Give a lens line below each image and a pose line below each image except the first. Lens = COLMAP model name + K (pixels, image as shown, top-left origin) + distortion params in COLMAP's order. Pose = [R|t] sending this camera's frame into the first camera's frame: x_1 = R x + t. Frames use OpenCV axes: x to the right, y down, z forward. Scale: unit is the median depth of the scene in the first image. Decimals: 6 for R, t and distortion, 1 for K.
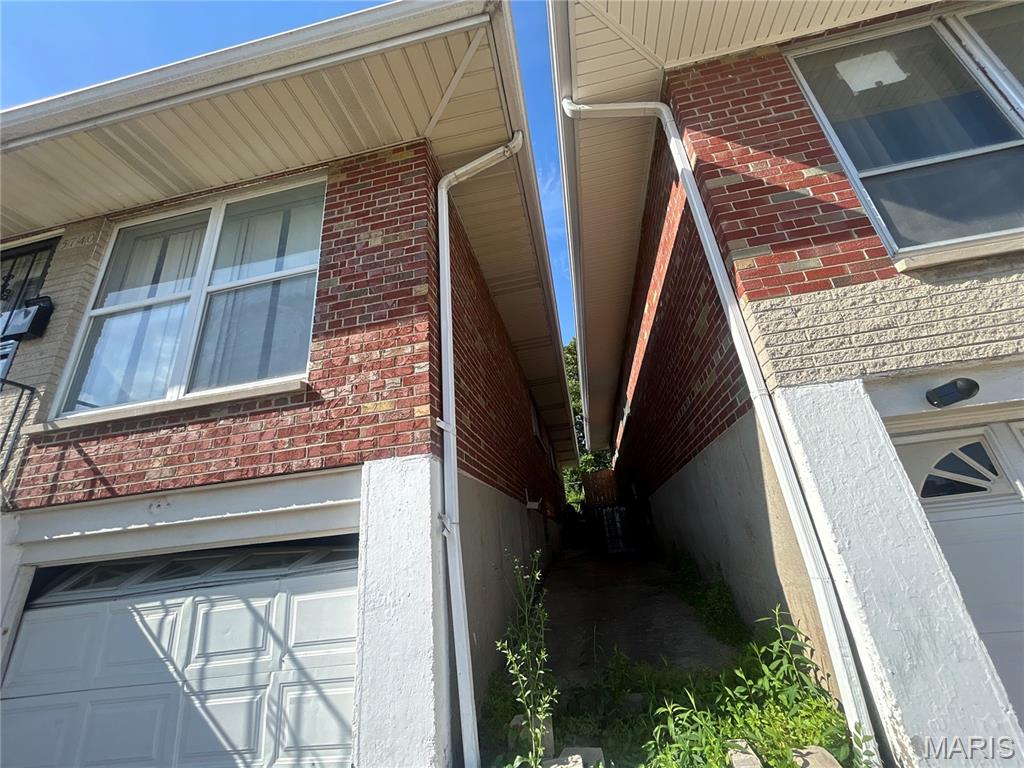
lens RADIAL K [[410.0, 0, 516.0], [0, 410.0, 385.9], [0, 0, 1]] dist [0.000099, 0.000148]
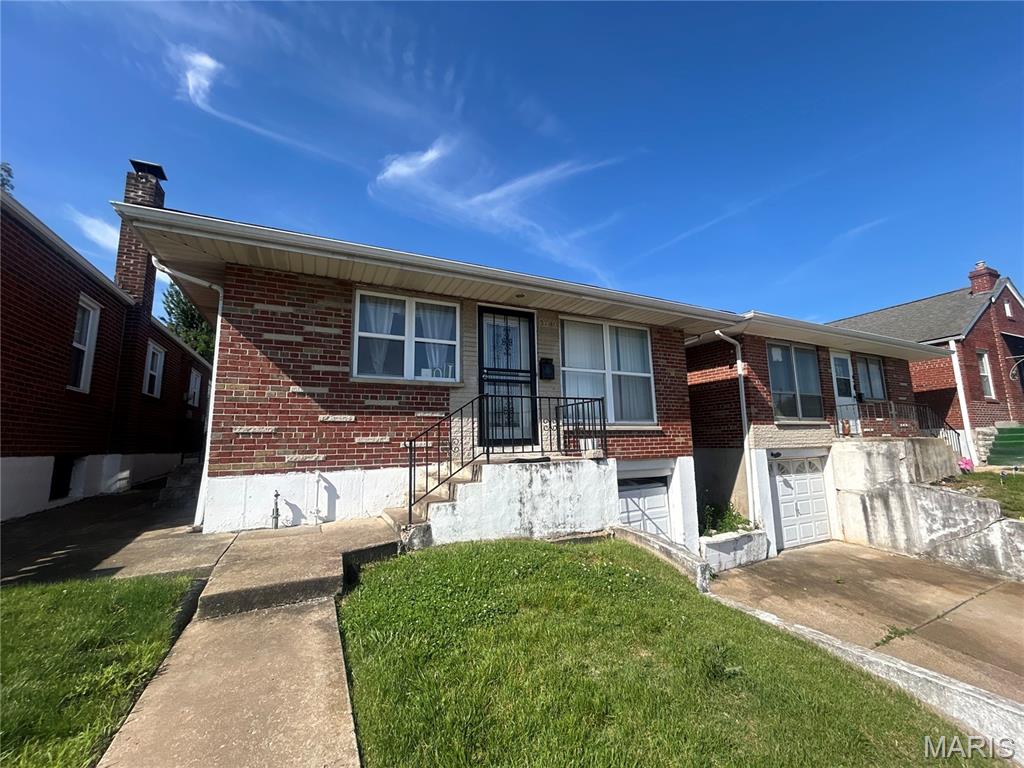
lens RADIAL K [[415.3, 0, 512.6], [0, 415.3, 383.1], [0, 0, 1]] dist [0.001291, -0.000561]
pose [[0.804321, 0.163813, 0.571169, -3.476064], [-0.273284, 0.955532, 0.110789, -0.389378], [-0.527622, -0.245201, 0.813322, -0.871148]]
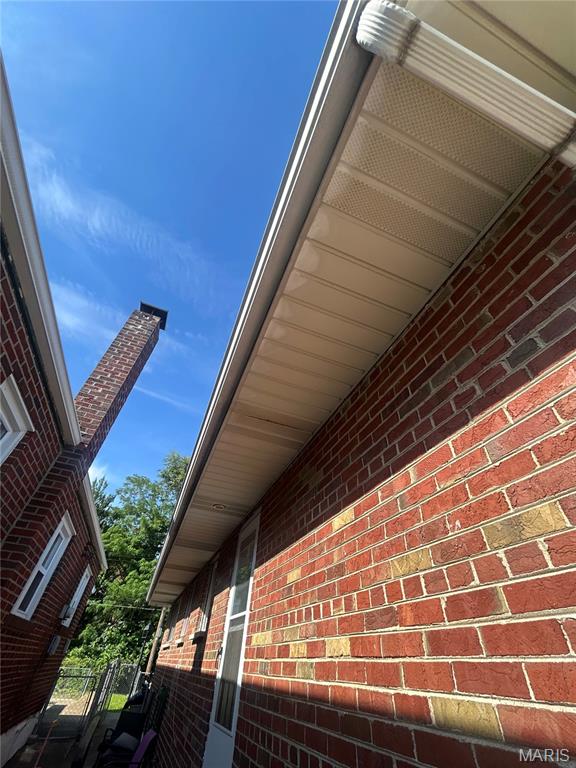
lens RADIAL K [[311.5, 0, 289.1], [0, 311.5, 382.6], [0, 0, 1]] dist [0.001291, -0.000561]
pose [[0.840848, 0.459375, 0.286267, -3.821375], [-0.322308, 0.849830, -0.417020, 0.275497], [-0.434847, 0.258385, 0.862639, 1.766786]]
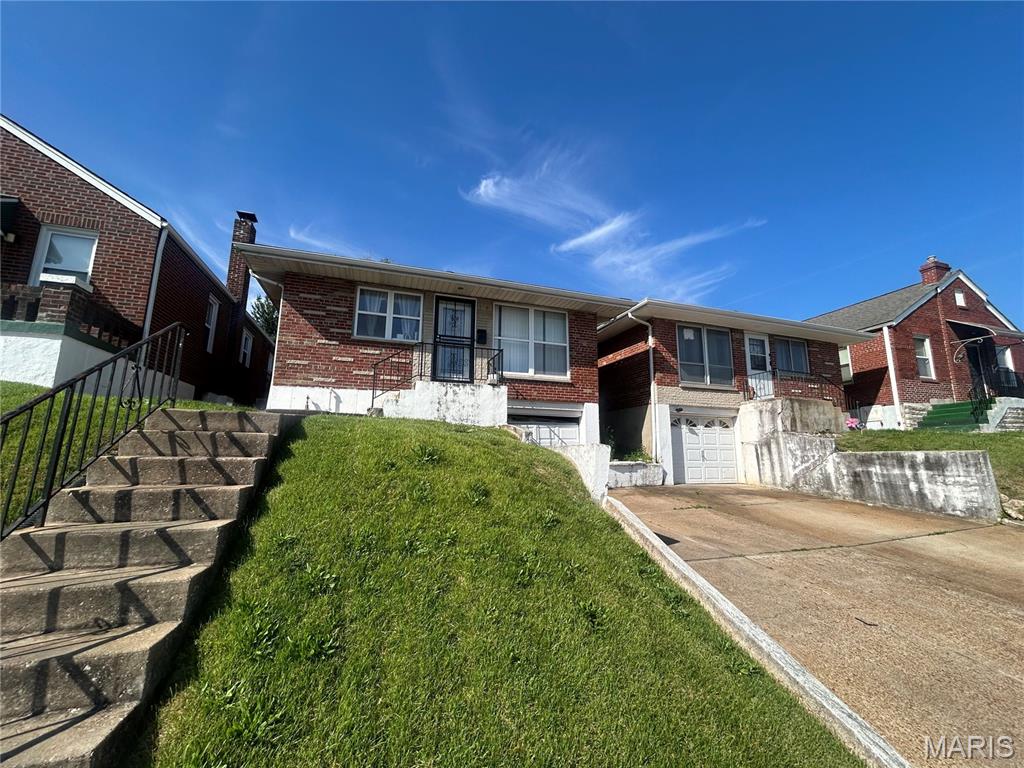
lens RADIAL K [[415.3, 0, 512.6], [0, 415.3, 383.1], [0, 0, 1]] dist [0.001291, -0.000561]
pose [[0.872493, 0.184686, 0.452380, -3.256229], [-0.265063, 0.956651, 0.120663, -0.373370], [-0.410485, -0.225187, 0.883625, -2.747450]]
